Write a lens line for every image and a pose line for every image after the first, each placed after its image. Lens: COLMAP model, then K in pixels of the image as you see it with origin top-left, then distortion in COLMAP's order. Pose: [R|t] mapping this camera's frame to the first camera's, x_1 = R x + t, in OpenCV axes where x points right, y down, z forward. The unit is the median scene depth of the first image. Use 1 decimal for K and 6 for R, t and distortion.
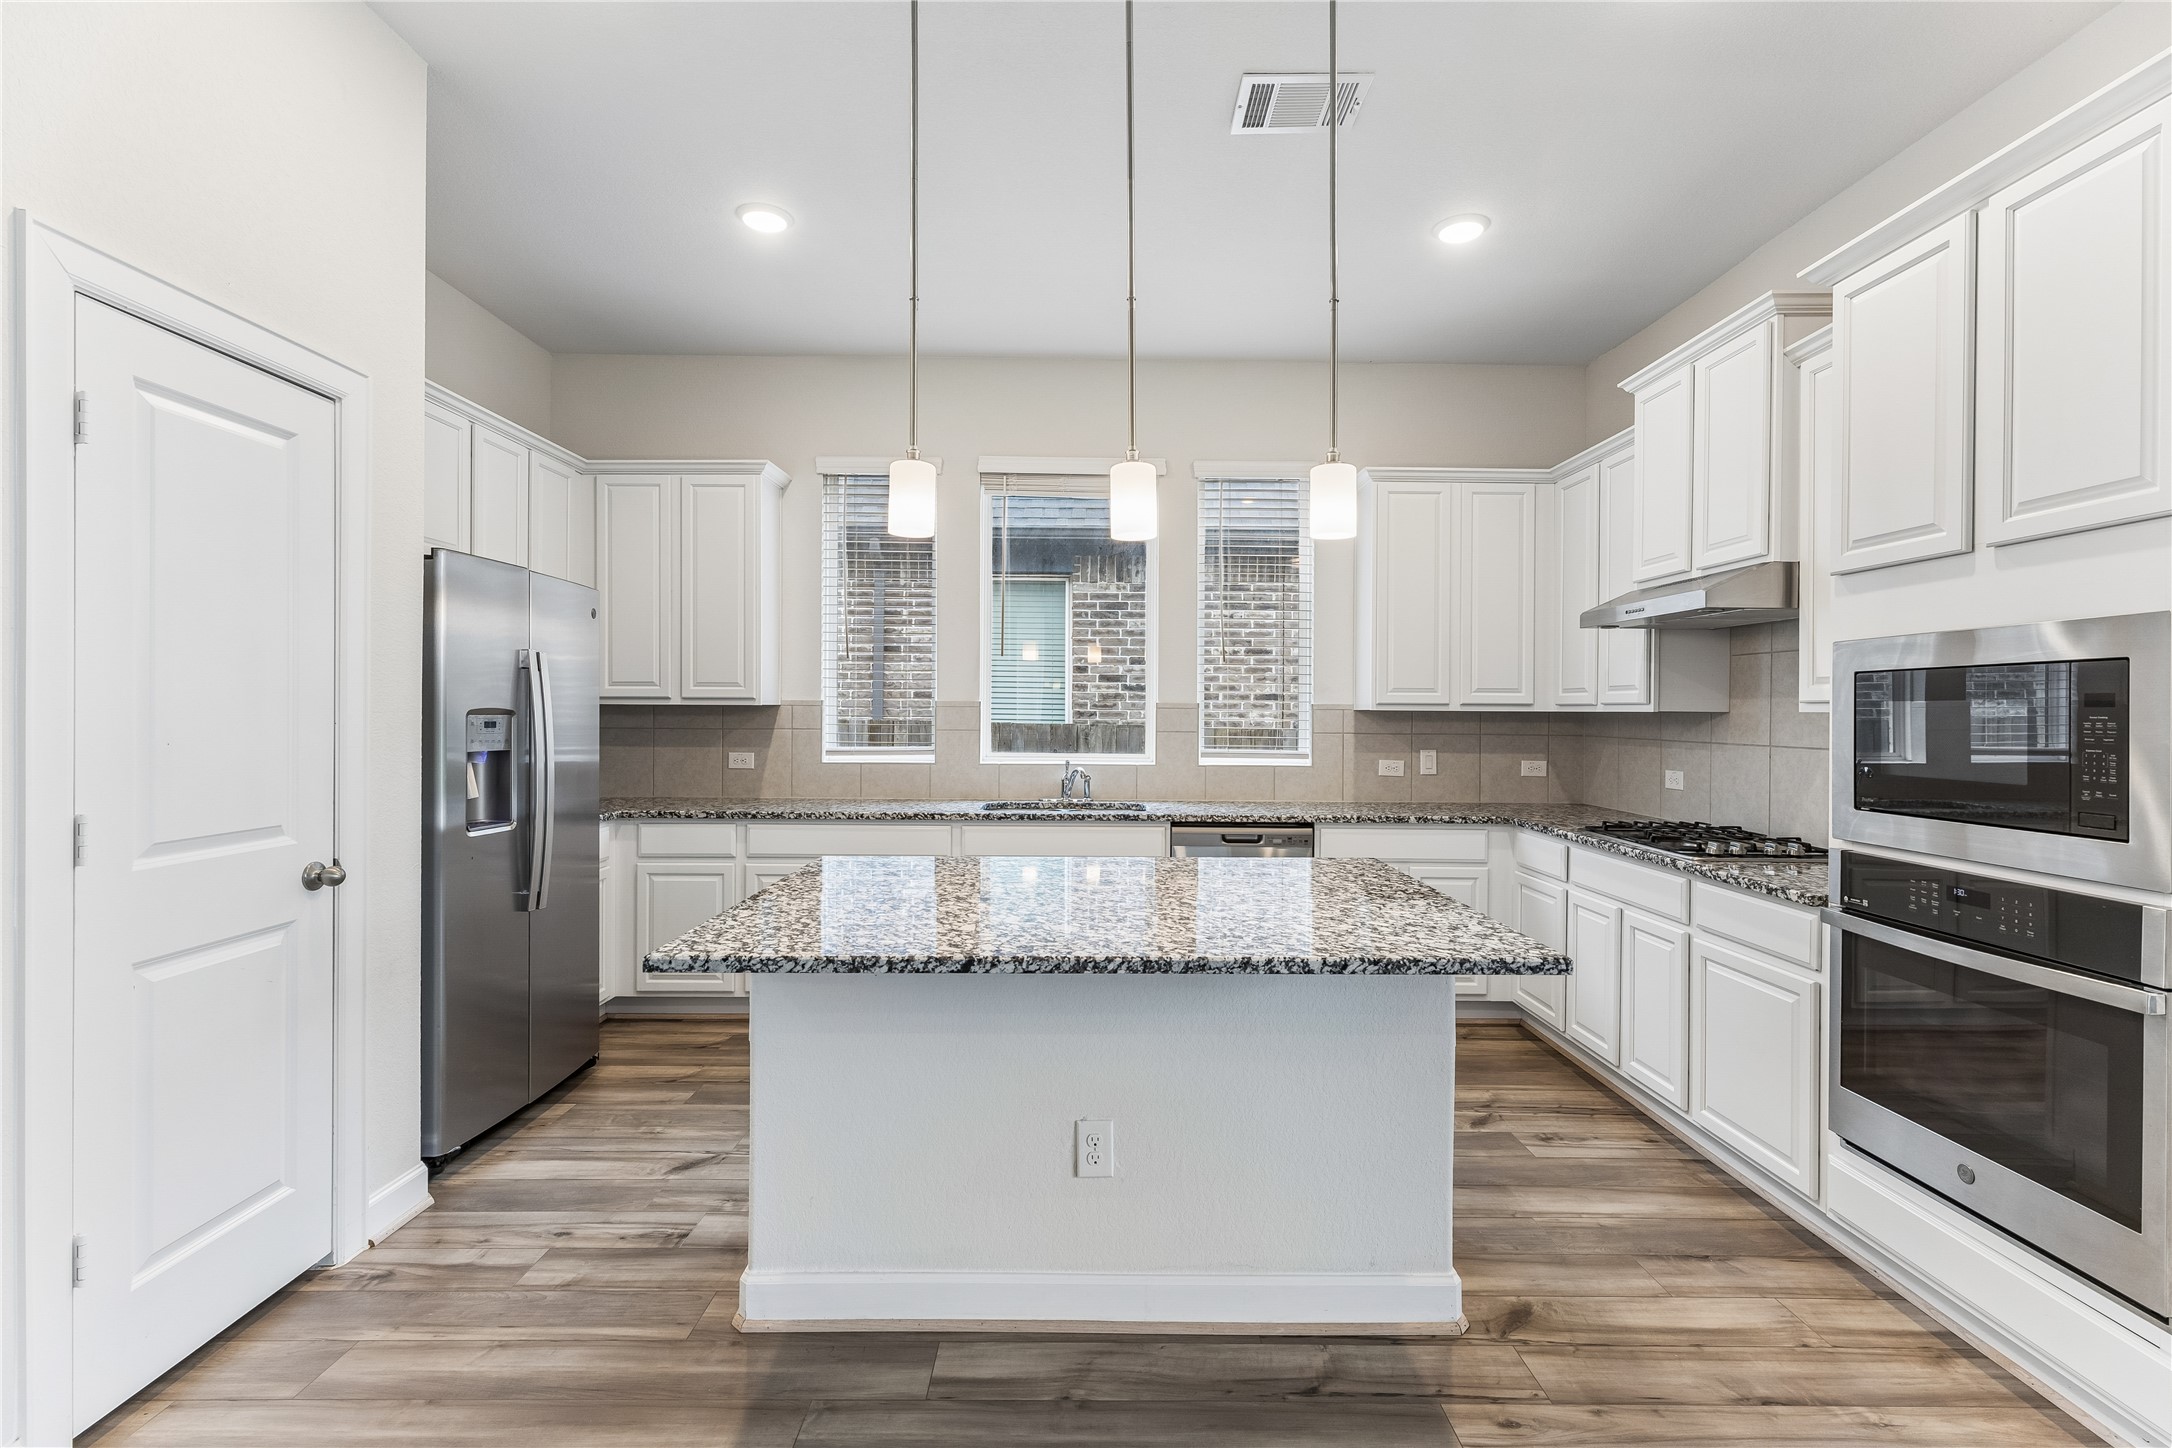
lens RADIAL K [[1000.9, 0, 1089.3], [0, 1000.9, 716.1], [0, 0, 1]] dist [0.001766, 0.000609]
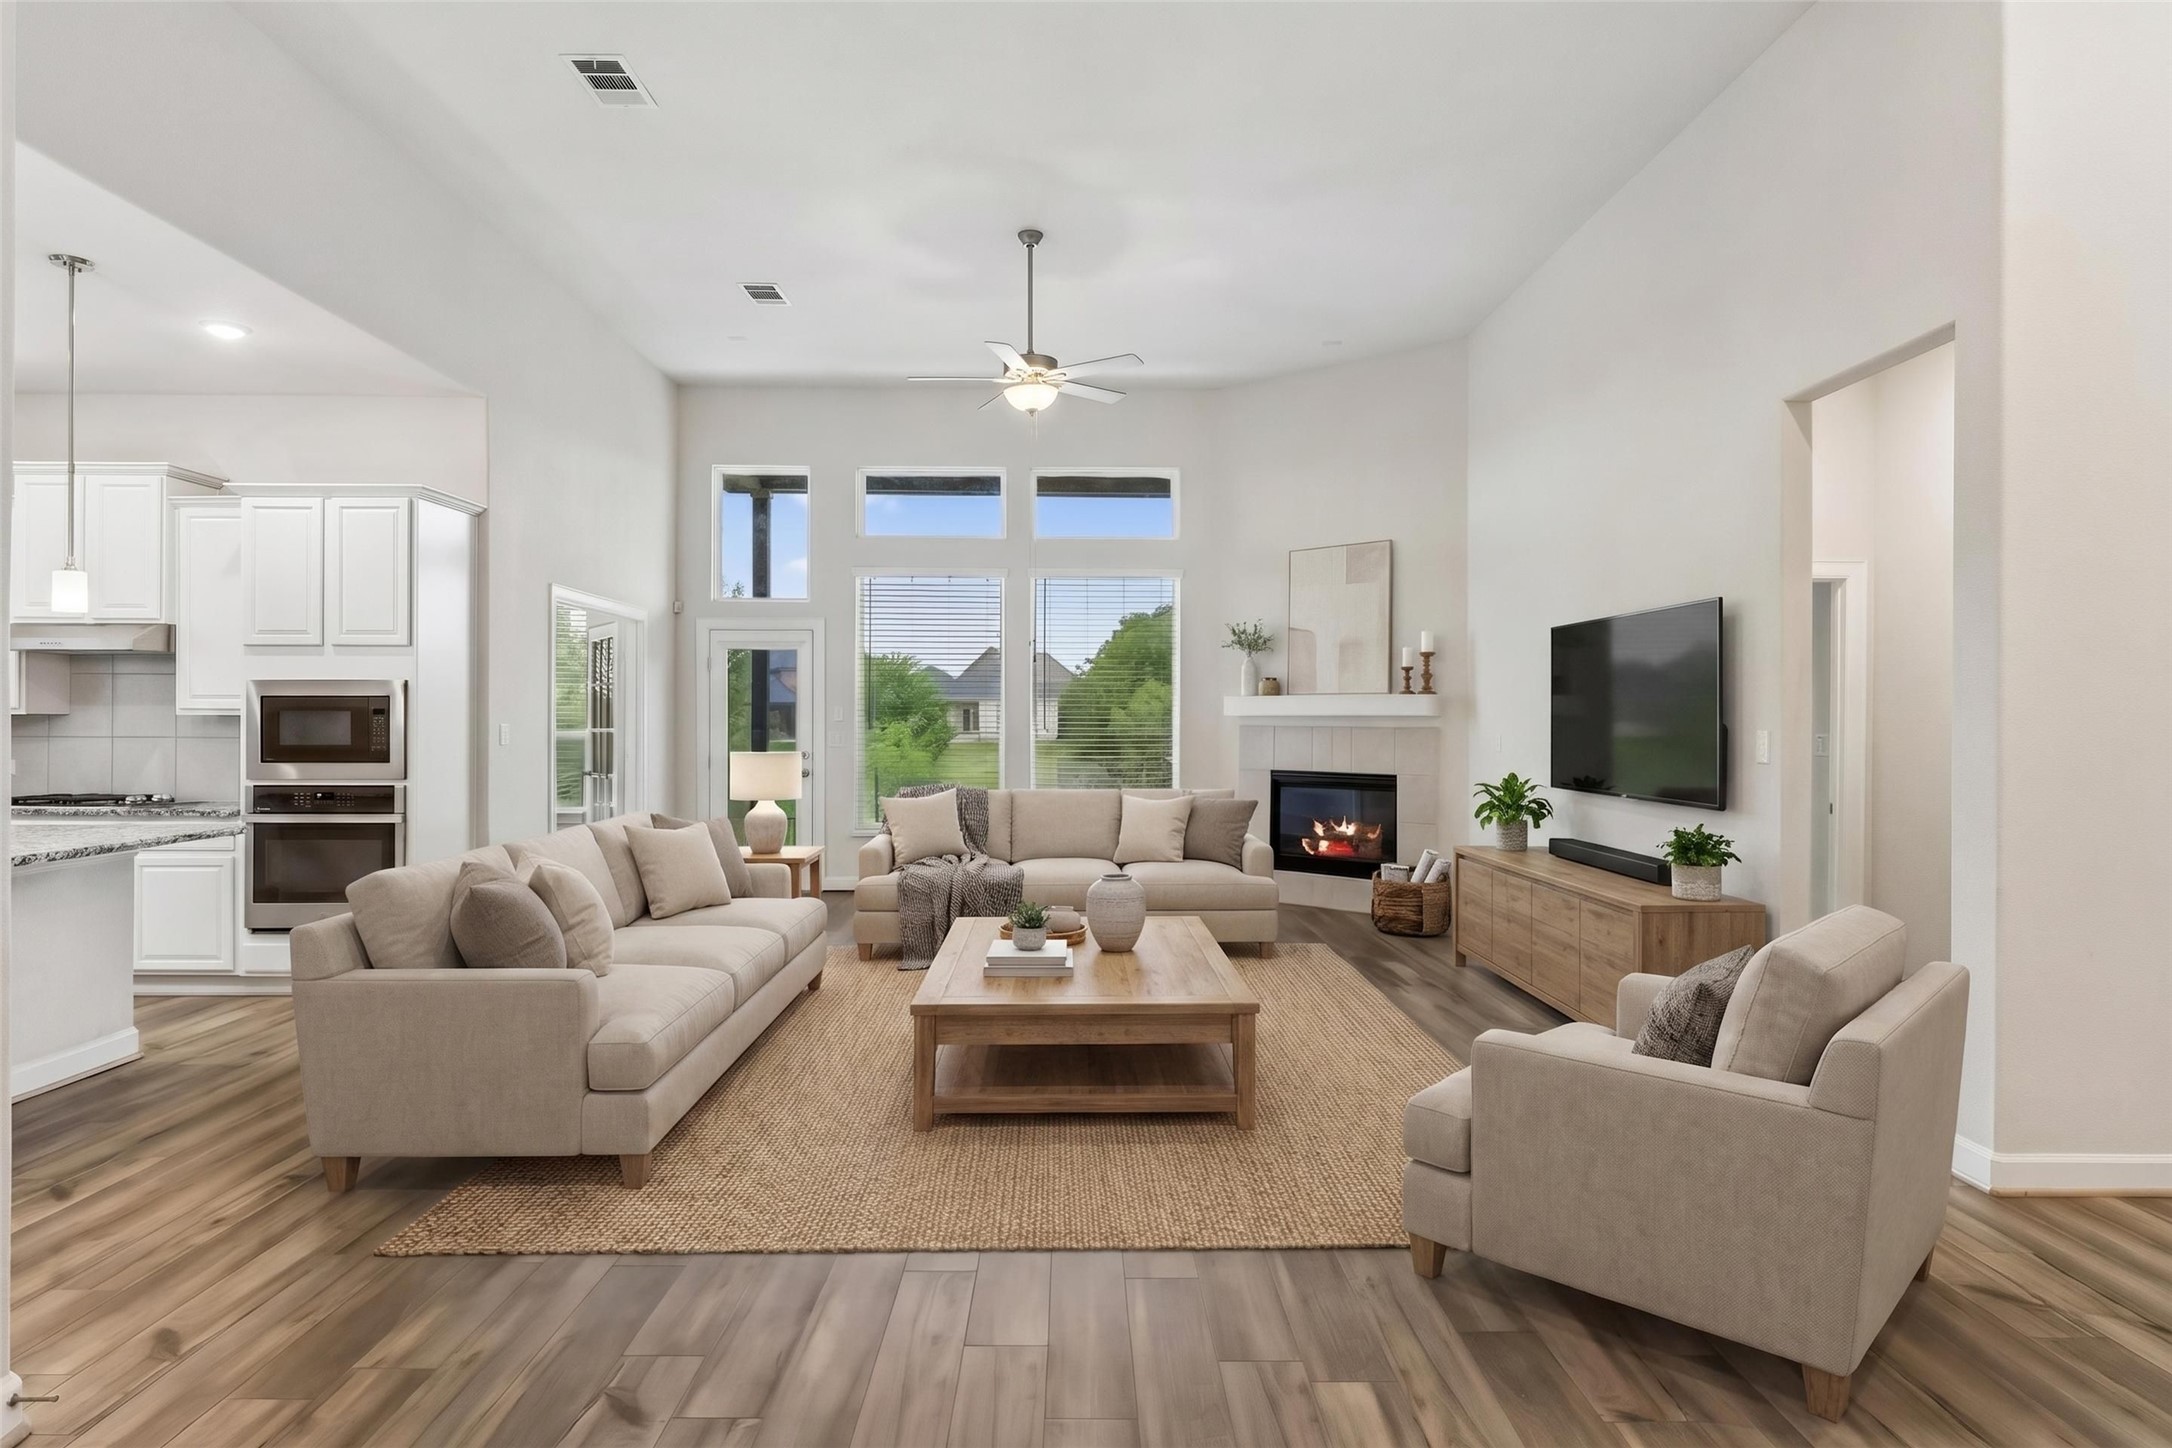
lens RADIAL K [[1249.2, 0, 1079.3], [0, 1249.2, 712.9], [0, 0, 1]] dist [-0.001164, 0.000970]
pose [[0.010170, -0.003869, 0.999941, -1.062230], [0.001741, 0.999991, 0.003851, -0.009723], [-0.999947, 0.001702, 0.010176, -0.412348]]
